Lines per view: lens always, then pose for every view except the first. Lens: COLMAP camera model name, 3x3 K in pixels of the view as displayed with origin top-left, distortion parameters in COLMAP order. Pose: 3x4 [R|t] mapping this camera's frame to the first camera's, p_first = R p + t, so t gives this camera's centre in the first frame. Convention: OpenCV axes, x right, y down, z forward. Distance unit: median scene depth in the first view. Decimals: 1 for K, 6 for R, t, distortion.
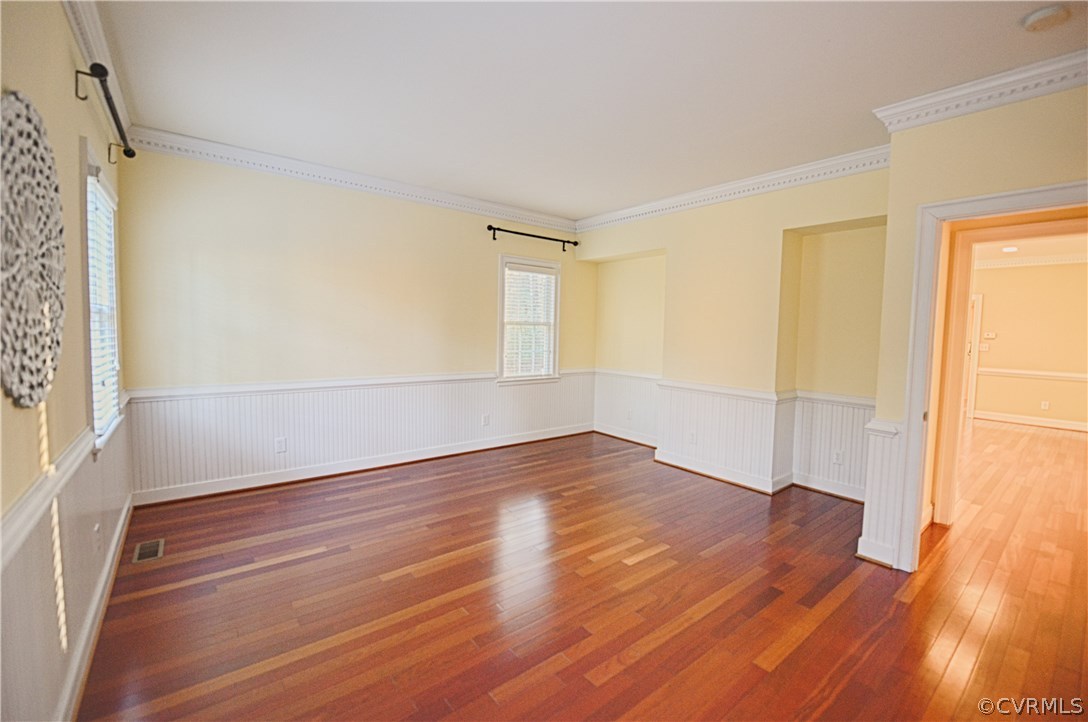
lens RADIAL K [[450.7, 0, 543.4], [0, 450.7, 357.9], [0, 0, 1]] dist [-0.012233, -0.000455]
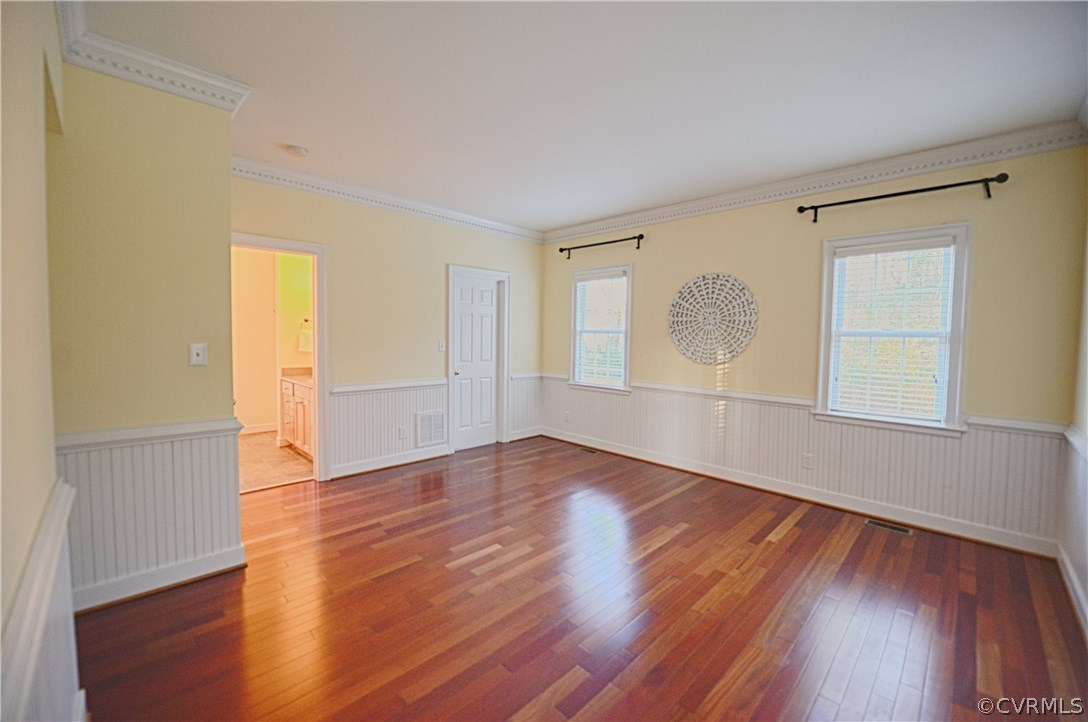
lens RADIAL K [[435.0, 0, 545.0], [0, 435.0, 358.0], [0, 0, 1]] dist [-0.012261, -0.003817]
pose [[-0.992478, -0.032735, -0.117965, 0.167420], [-0.045256, 0.993433, 0.105085, -0.089668], [0.113750, 0.109633, -0.987442, 1.577386]]
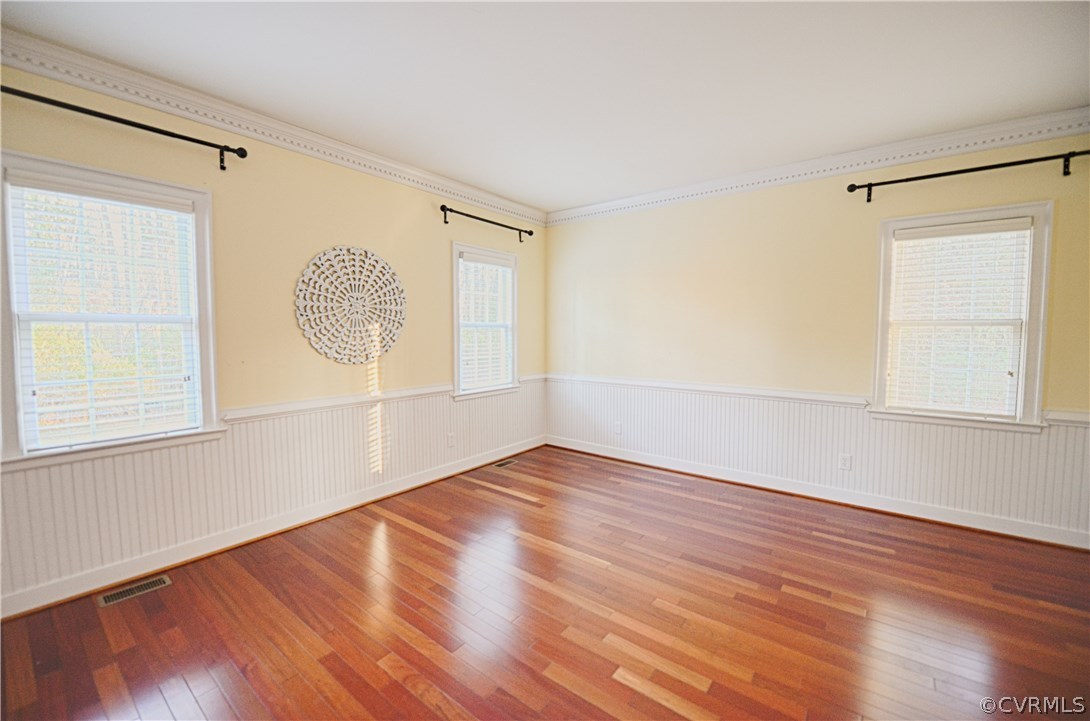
lens RADIAL K [[435.8, 0, 546.0], [0, 435.8, 357.5], [0, 0, 1]] dist [-0.012261, -0.003817]
pose [[0.245242, 0.037222, -0.968747, 0.609658], [-0.056438, 0.998116, 0.024063, -0.023269], [0.967818, 0.048773, 0.246881, 0.559741]]
